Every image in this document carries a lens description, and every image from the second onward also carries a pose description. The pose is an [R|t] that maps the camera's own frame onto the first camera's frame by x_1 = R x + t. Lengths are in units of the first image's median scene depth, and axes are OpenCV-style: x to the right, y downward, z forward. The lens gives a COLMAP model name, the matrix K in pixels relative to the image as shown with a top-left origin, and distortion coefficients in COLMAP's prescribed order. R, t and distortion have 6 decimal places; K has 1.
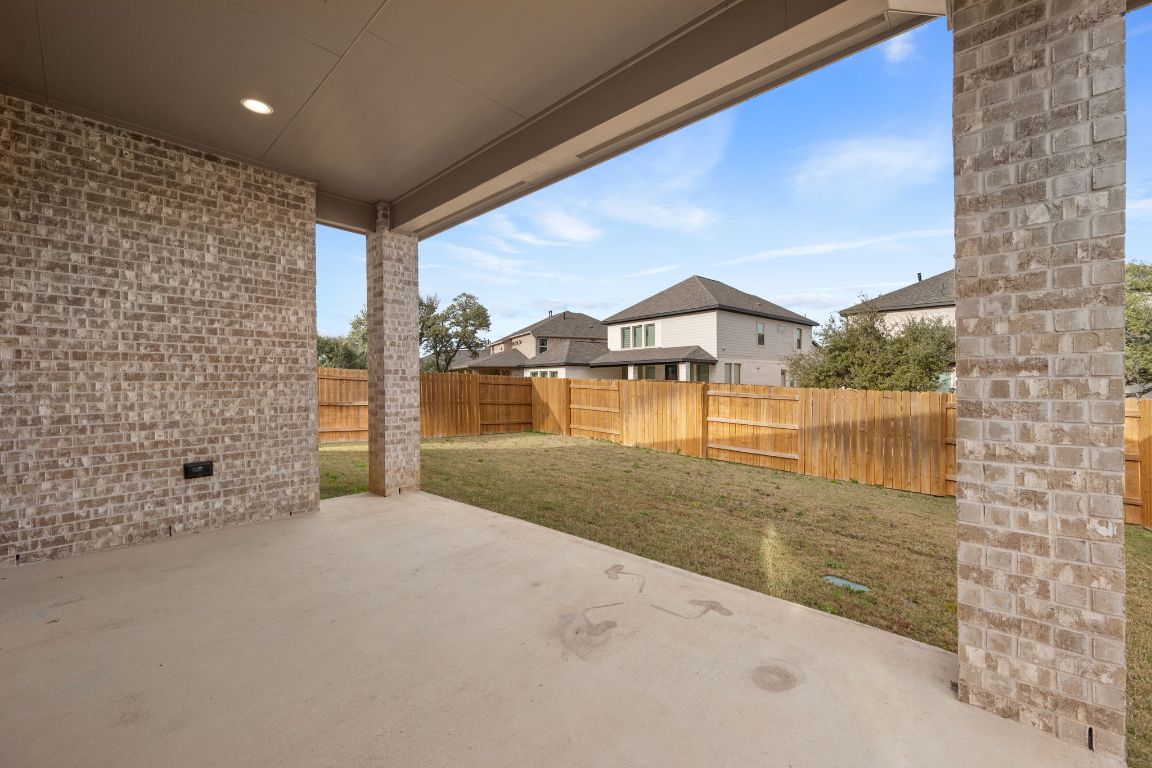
lens RADIAL K [[448.6, 0, 576.0], [0, 448.6, 384.0], [0, 0, 1]] dist [-0.001474, 0.000042]
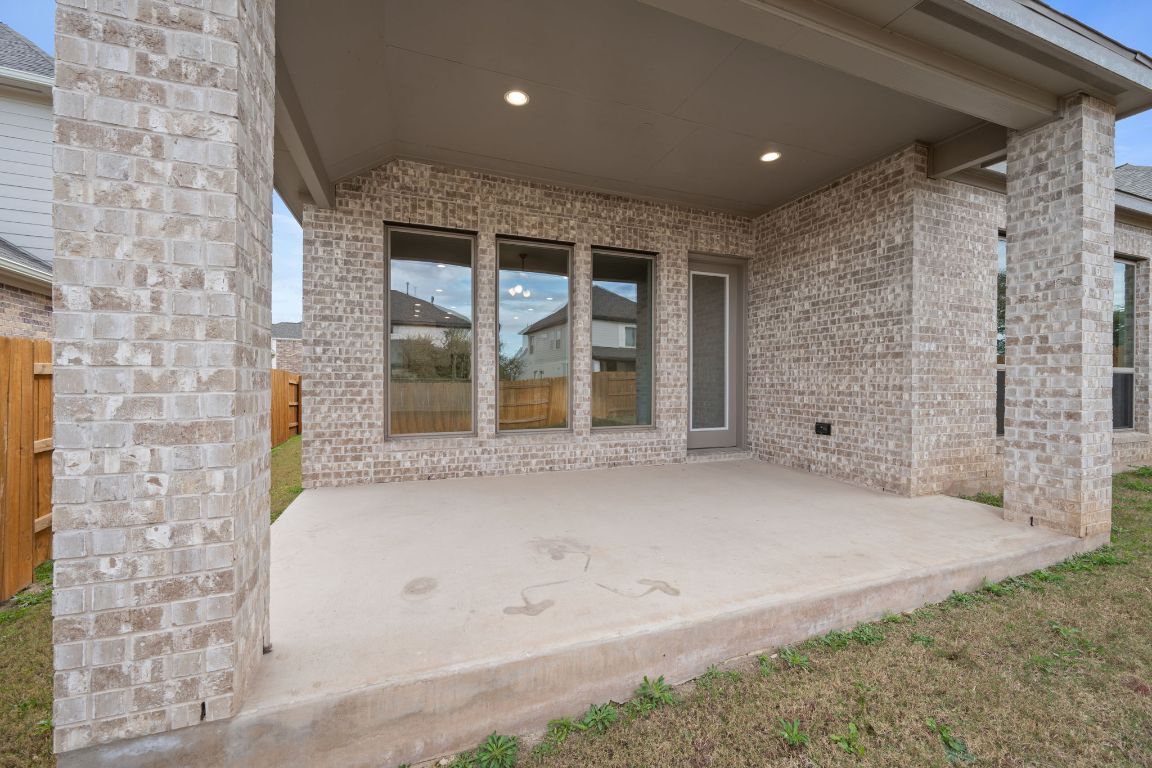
lens RADIAL K [[448.6, 0, 576.0], [0, 448.6, 384.0], [0, 0, 1]] dist [-0.001474, 0.000042]
pose [[-0.450124, 0.012173, -0.892883, 0.622688], [-0.008755, 0.999799, 0.018044, 0.039472], [0.892923, 0.015939, -0.449927, 0.882619]]
